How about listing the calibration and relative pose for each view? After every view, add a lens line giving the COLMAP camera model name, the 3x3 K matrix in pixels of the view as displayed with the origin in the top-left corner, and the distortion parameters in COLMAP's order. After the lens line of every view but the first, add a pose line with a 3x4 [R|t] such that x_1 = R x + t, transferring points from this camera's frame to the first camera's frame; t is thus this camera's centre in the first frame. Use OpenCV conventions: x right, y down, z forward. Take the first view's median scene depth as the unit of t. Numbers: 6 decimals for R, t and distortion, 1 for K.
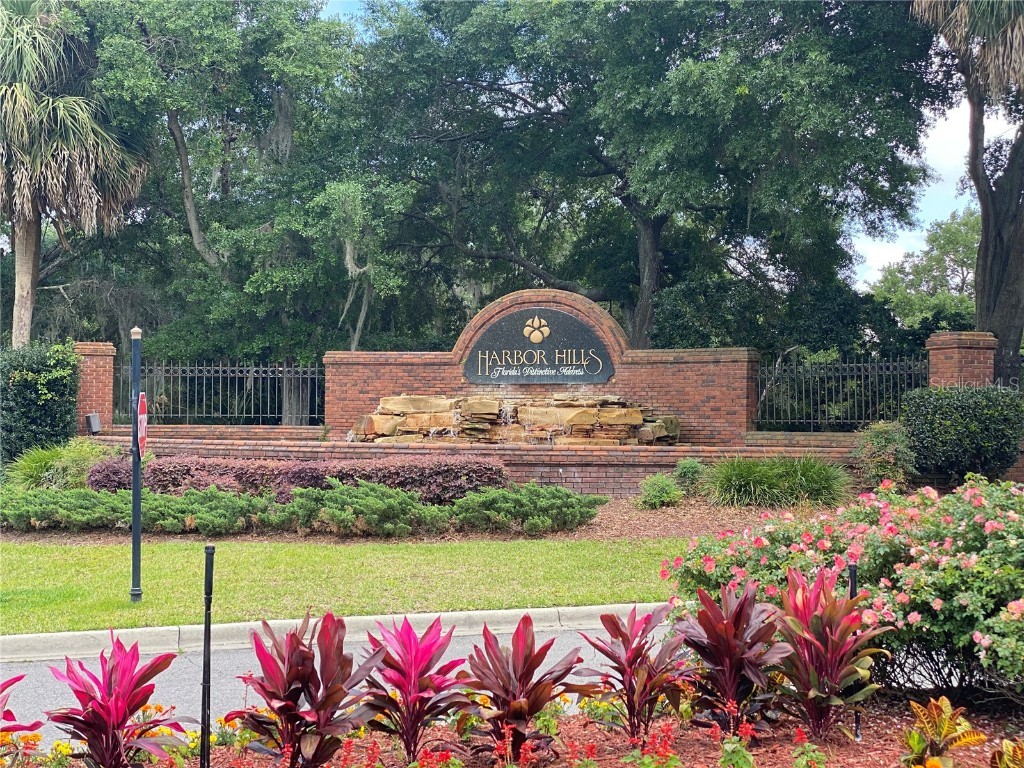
lens RADIAL K [[1424.1, 0, 512.0], [0, 1424.1, 384.0], [0, 0, 1]] dist [0.095242, 0.063264]
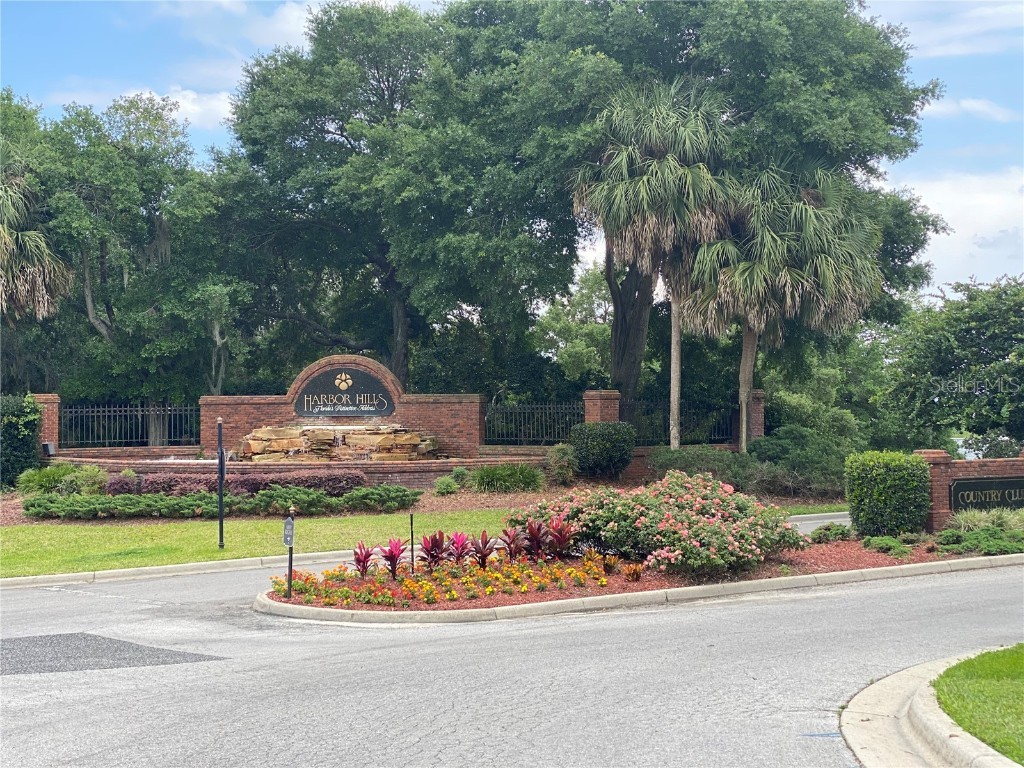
lens RADIAL K [[1424.1, 0, 512.0], [0, 1424.1, 384.0], [0, 0, 1]] dist [0.095242, 0.063264]
pose [[0.972471, -0.012087, 0.232708, -0.181559], [0.008500, 0.999829, 0.016411, -0.064641], [-0.232867, -0.013981, 0.972408, -0.608005]]
